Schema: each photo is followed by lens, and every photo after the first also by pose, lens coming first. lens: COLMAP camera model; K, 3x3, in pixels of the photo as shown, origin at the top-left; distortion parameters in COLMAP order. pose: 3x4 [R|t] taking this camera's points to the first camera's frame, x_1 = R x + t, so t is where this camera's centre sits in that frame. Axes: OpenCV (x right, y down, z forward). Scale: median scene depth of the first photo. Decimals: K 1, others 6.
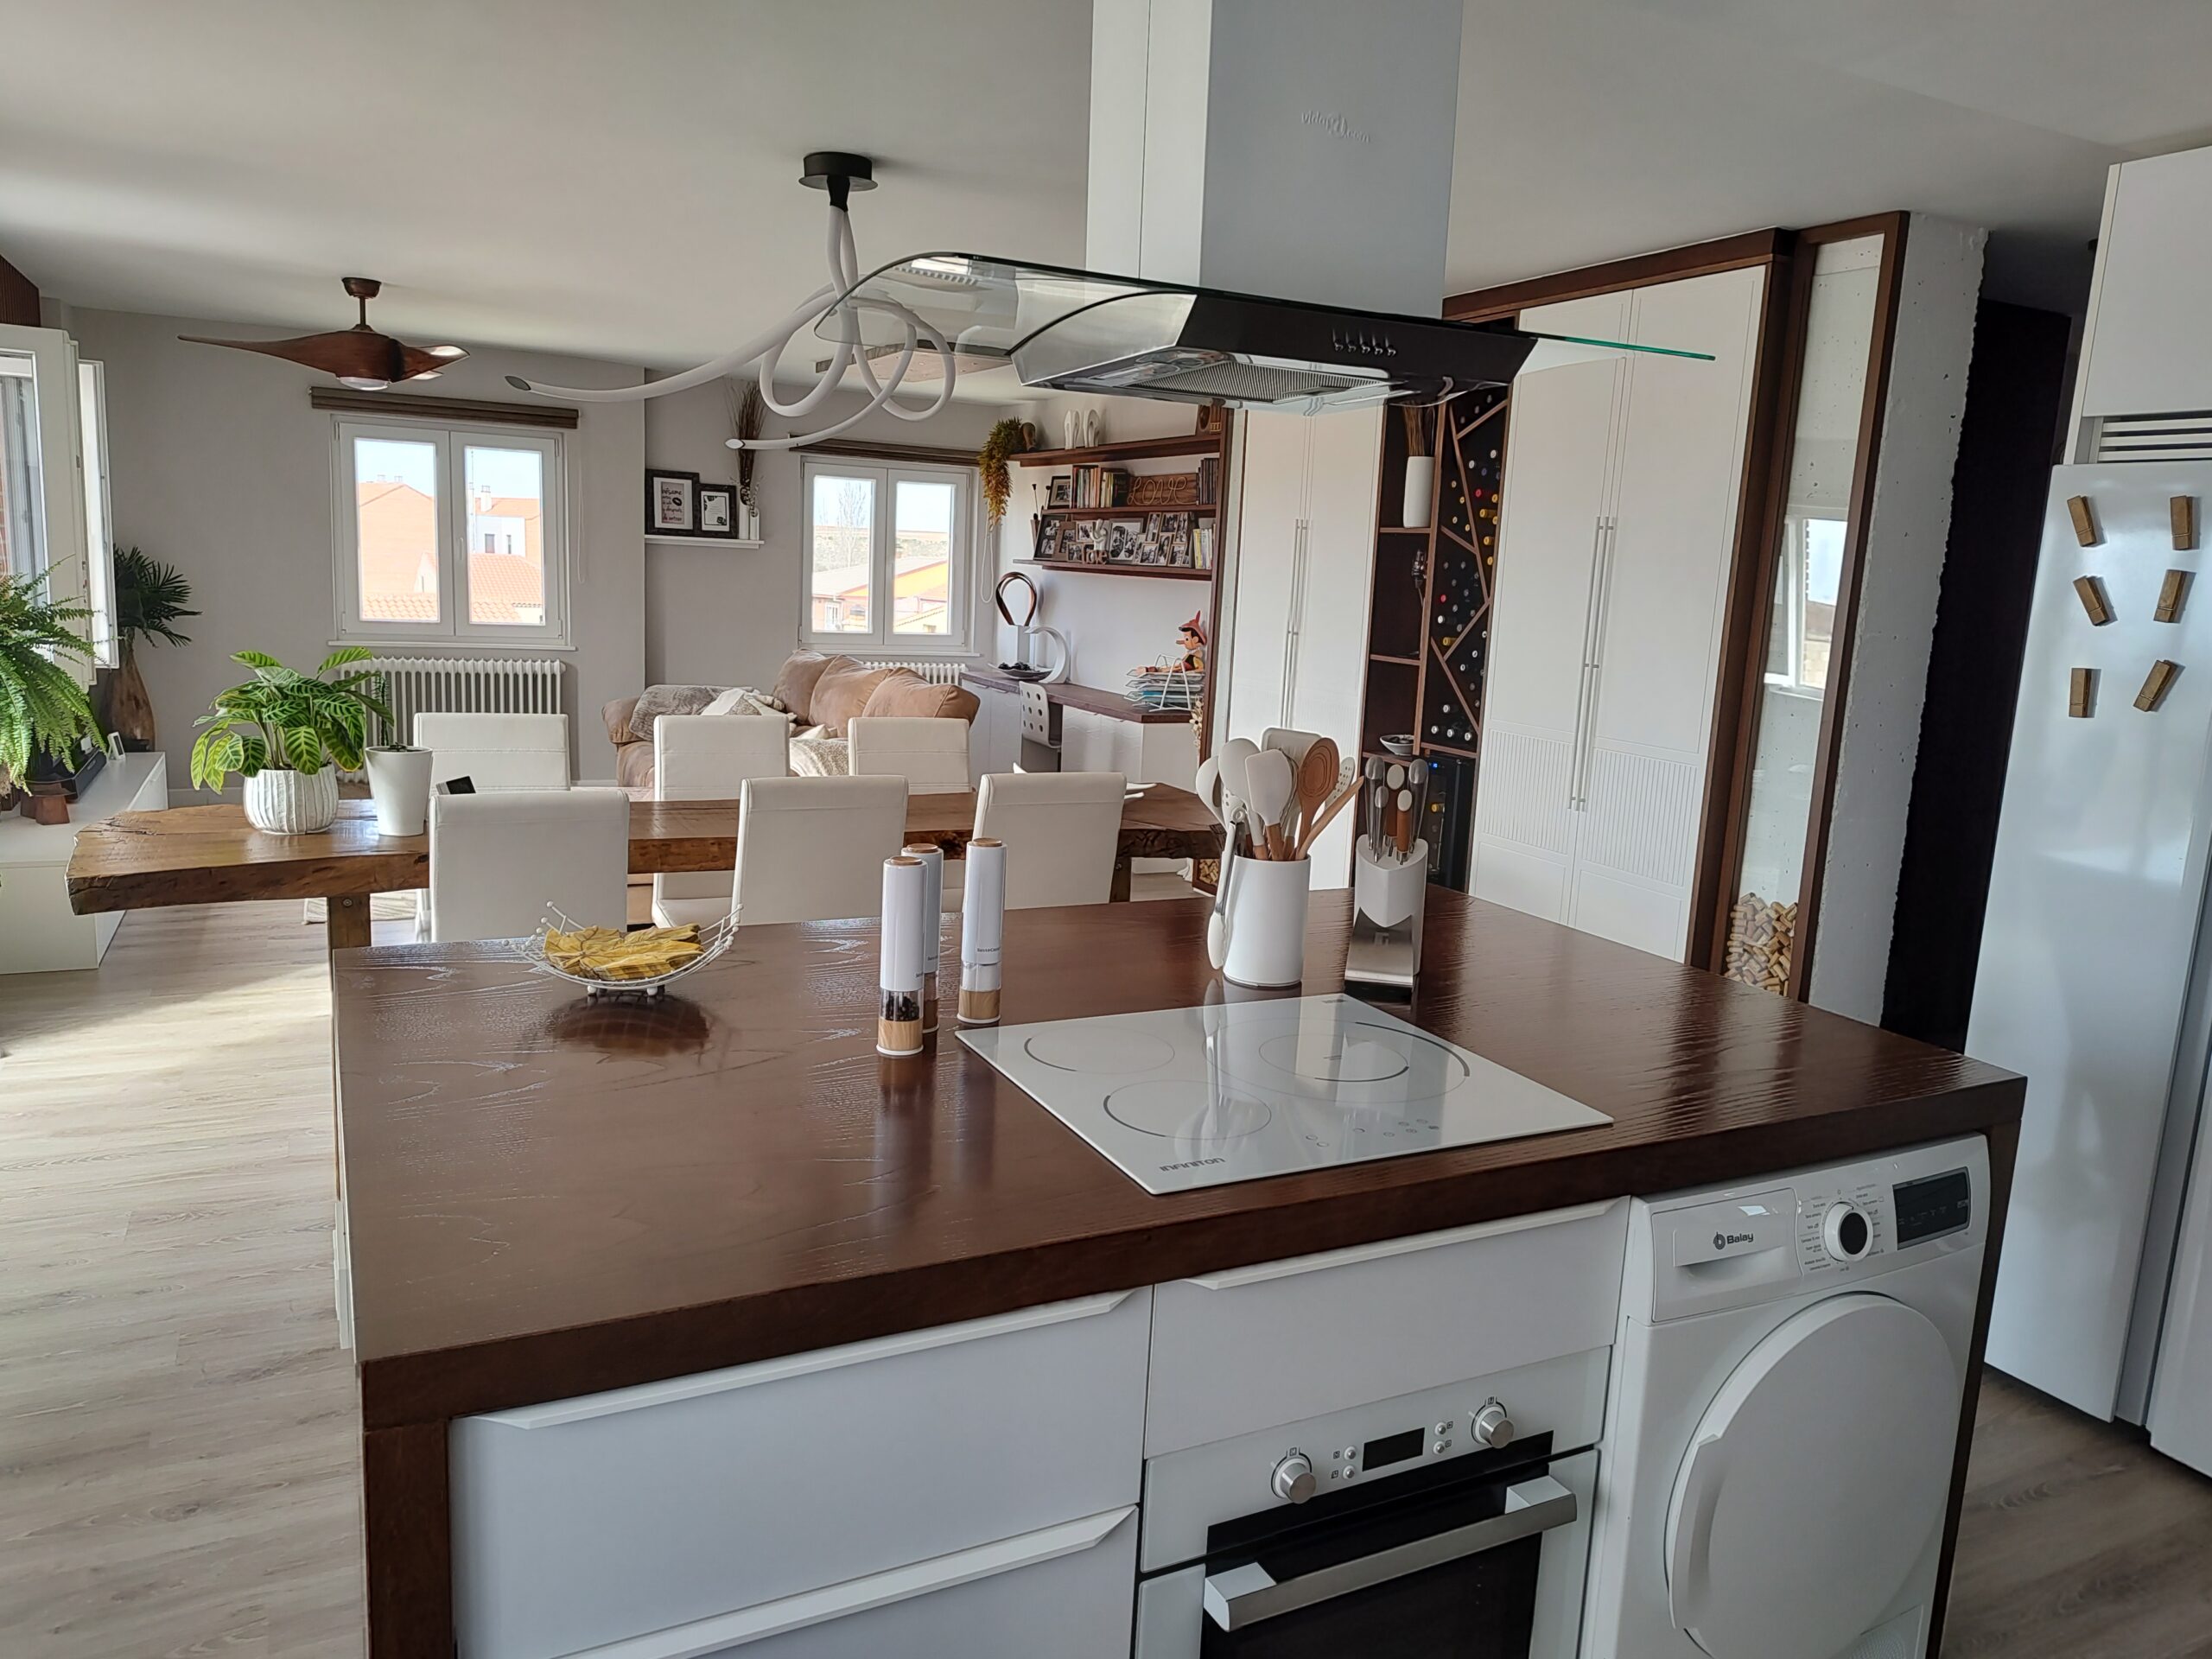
lens RADIAL K [[1527.3, 0, 1112.2], [0, 1527.3, 824.9], [0, 0, 1]] dist [0.057456, -0.062590]
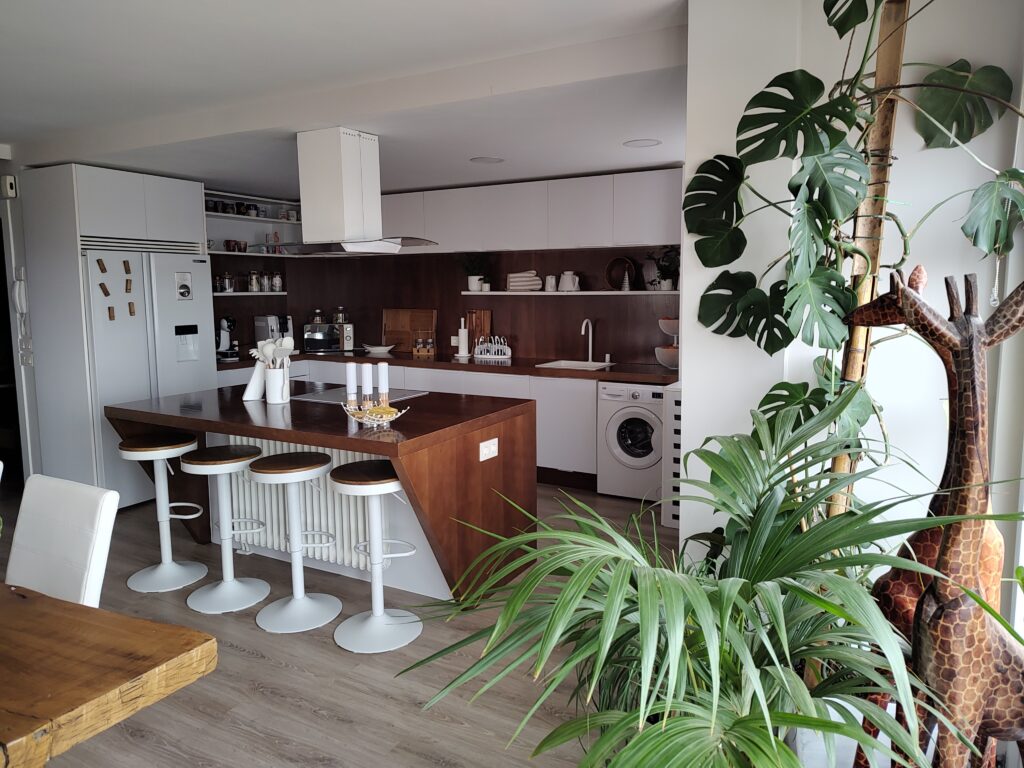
lens RADIAL K [[704.8, 0, 509.9], [0, 704.8, 362.9], [0, 0, 1]] dist [0.059492, -0.044293]
pose [[-0.545209, -0.135618, 0.827257, -0.441964], [0.122192, 0.963431, 0.238473, -0.090442], [-0.829347, 0.231102, -0.508700, 0.388862]]
